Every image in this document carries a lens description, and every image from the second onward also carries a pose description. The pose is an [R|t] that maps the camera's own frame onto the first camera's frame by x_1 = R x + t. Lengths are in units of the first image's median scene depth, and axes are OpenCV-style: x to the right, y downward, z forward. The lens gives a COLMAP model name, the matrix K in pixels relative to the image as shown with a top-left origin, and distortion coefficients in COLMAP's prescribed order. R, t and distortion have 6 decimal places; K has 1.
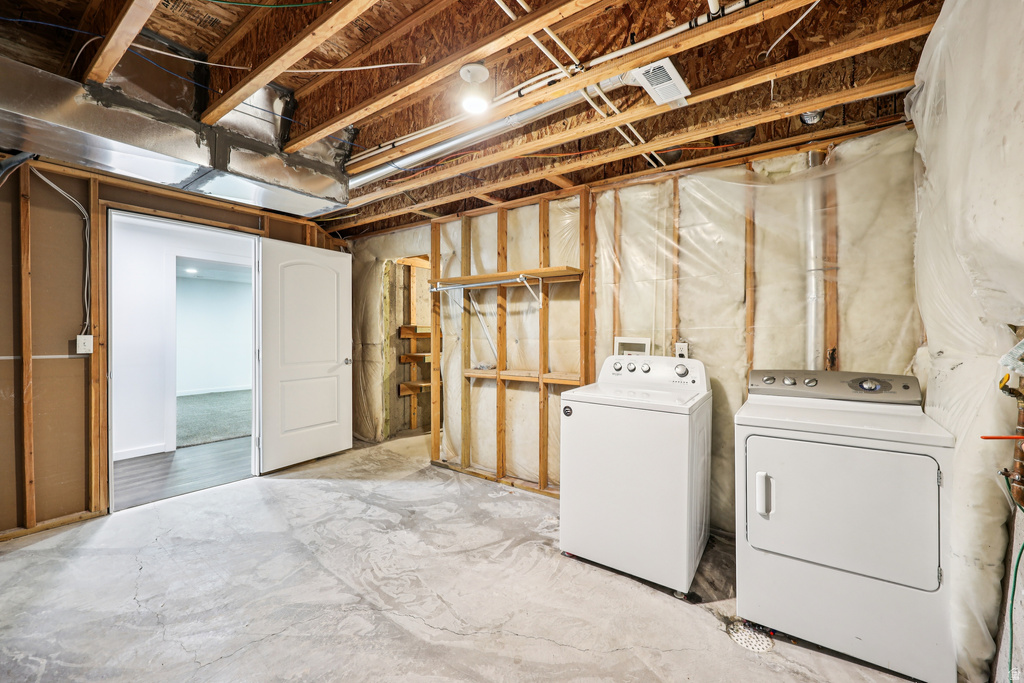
lens RADIAL K [[409.7, 0, 515.4], [0, 409.7, 337.0], [0, 0, 1]] dist [-0.001280, 0.000470]
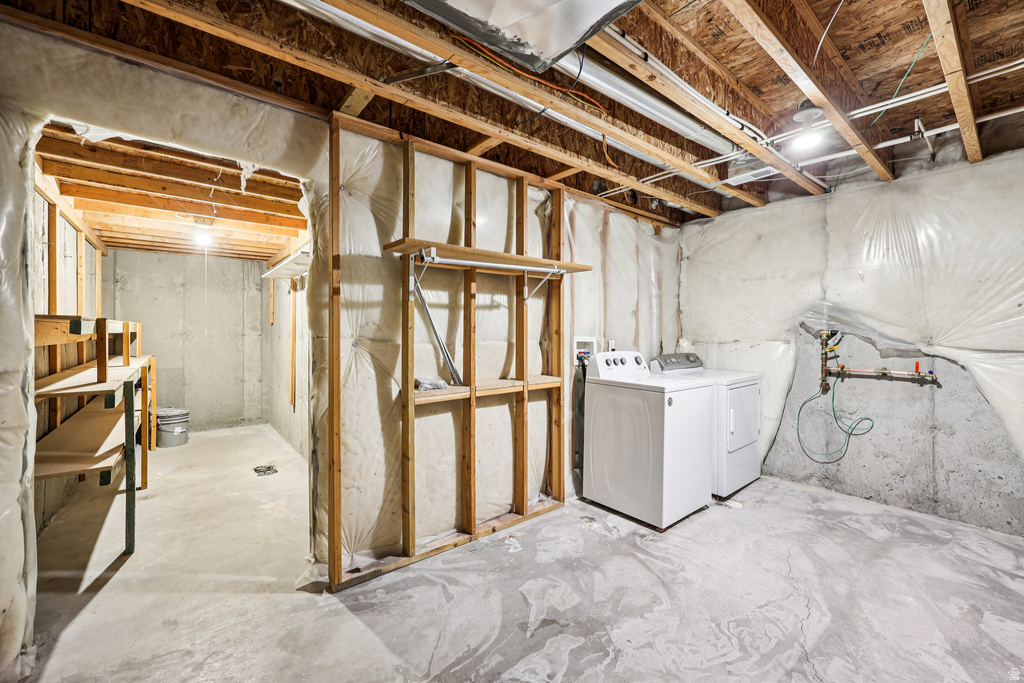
lens RADIAL K [[409.7, 0, 515.4], [0, 409.7, 337.0], [0, 0, 1]] dist [-0.001280, 0.000470]
pose [[0.271987, -0.015441, 0.962177, -0.935349], [0.012291, 0.999845, 0.012572, -0.016592], [-0.962223, 0.008407, 0.272134, 0.953403]]
